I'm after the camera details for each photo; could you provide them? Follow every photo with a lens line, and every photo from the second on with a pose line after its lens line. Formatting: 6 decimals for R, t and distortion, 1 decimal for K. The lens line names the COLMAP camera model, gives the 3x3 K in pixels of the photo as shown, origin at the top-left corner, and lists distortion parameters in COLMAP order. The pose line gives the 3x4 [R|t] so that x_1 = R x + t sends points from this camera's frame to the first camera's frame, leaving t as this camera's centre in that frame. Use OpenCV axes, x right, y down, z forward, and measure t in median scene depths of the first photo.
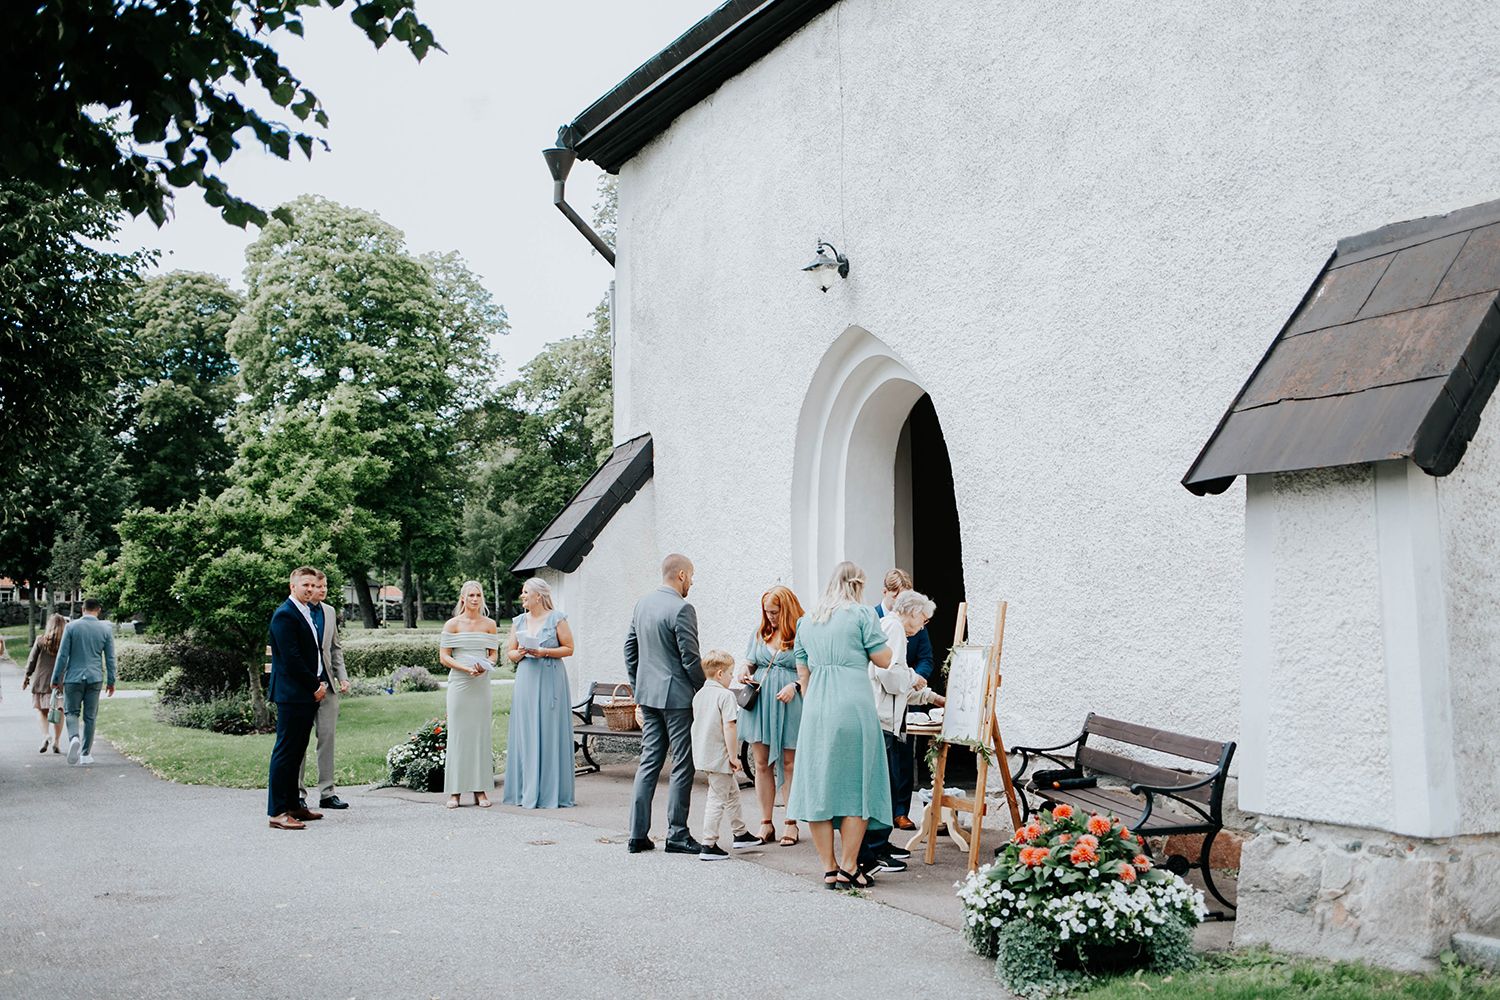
lens RADIAL K [[1437.8, 0, 726.4], [0, 1437.8, 485.2], [0, 0, 1]] dist [-0.057300, 0.029564]
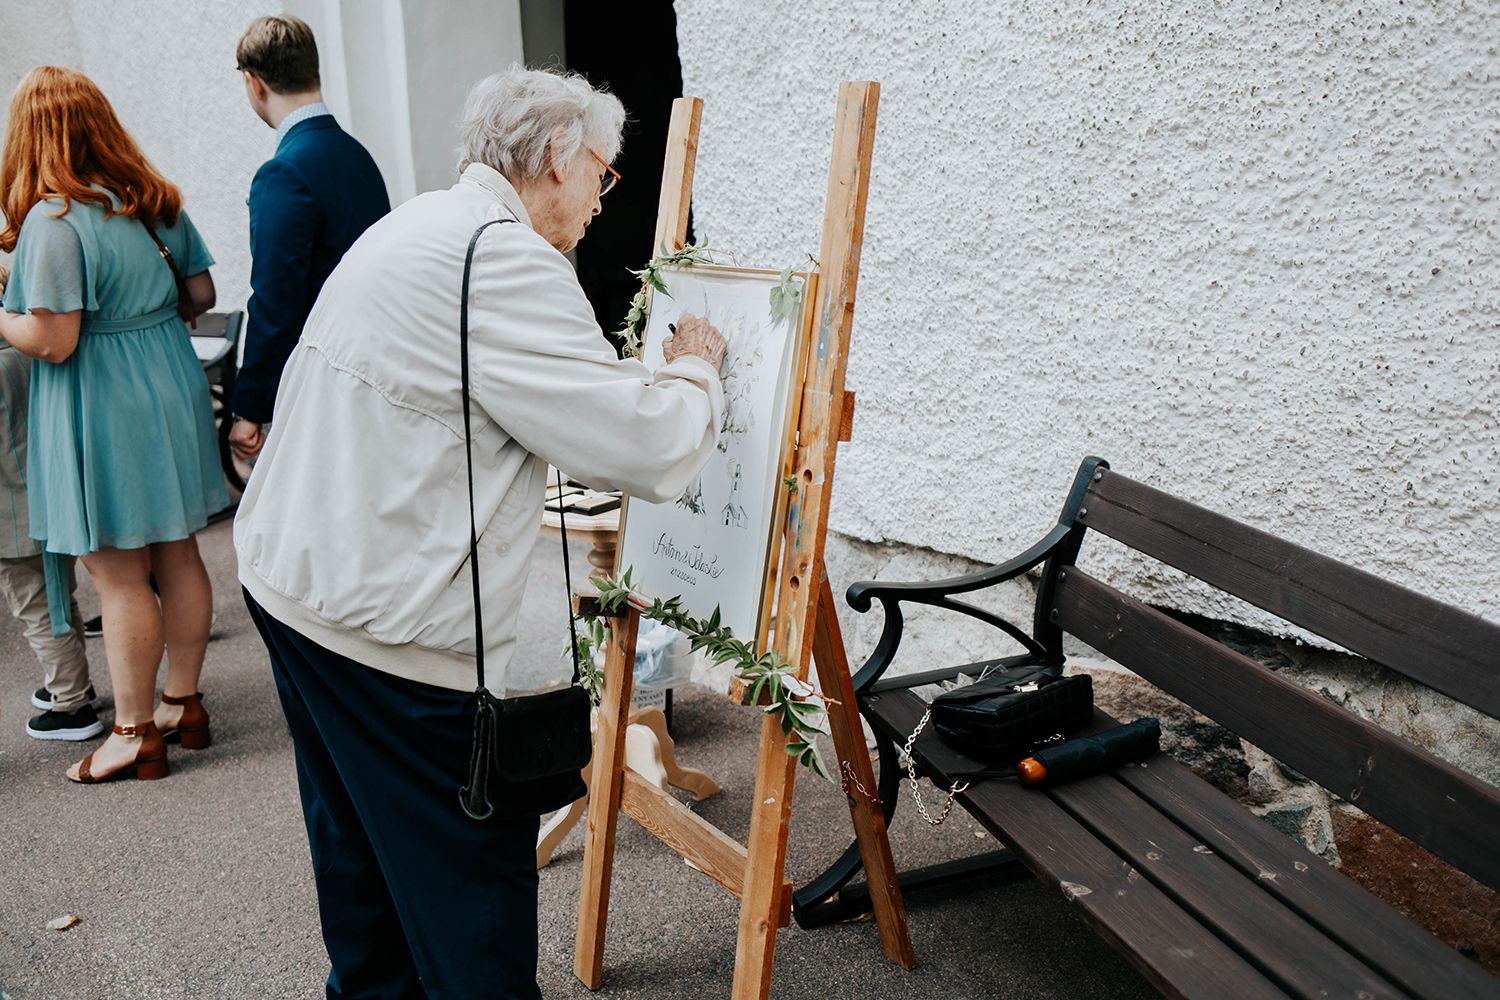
lens RADIAL K [[1437.8, 0, 726.4], [0, 1437.8, 485.2], [0, 0, 1]] dist [-0.057300, 0.029564]
pose [[0.978232, -0.059952, 0.198663, 0.106272], [-0.005860, 0.948993, 0.315242, 0.061661], [-0.207430, -0.309544, 0.927985, 0.677044]]
